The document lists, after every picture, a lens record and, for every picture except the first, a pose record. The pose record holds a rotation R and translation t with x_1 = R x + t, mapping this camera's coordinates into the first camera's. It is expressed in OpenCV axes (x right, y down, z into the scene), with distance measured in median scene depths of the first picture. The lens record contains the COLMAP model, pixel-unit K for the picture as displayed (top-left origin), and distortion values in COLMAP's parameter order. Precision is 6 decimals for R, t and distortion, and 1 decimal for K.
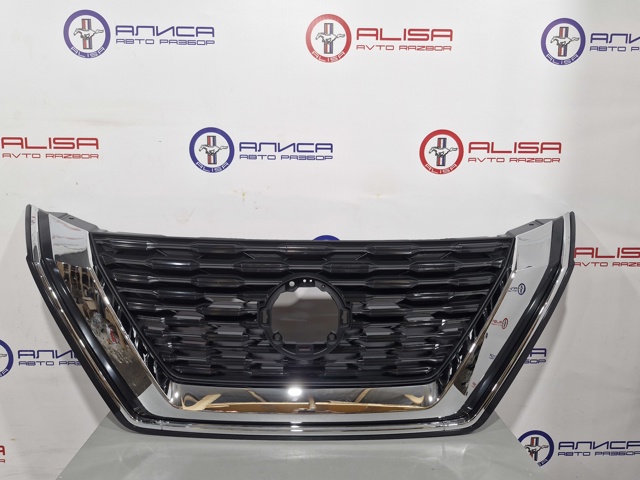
lens RADIAL K [[451.8, 0, 320.0], [0, 451.8, 240.0], [0, 0, 1]] dist [0.068851, -0.084435]
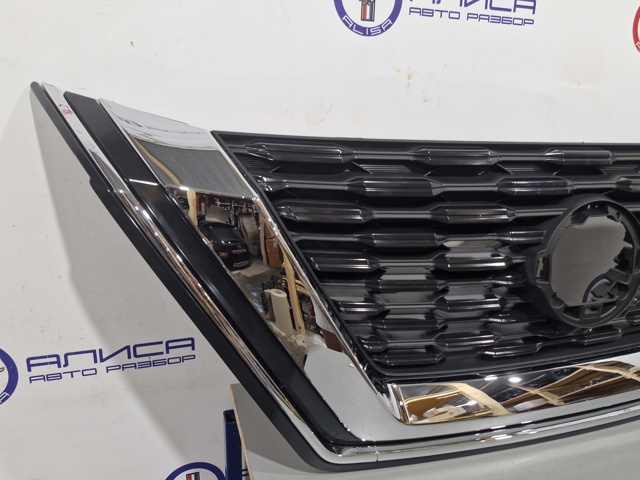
lens RADIAL K [[466.6, 0, 308.0], [0, 466.6, 248.3], [0, 0, 1]] dist [0.022976, -0.006841]
pose [[0.962112, -0.062597, 0.265373, -0.504386], [0.023434, 0.988672, 0.148252, 0.034749], [-0.271647, -0.136417, 0.952679, 0.405780]]
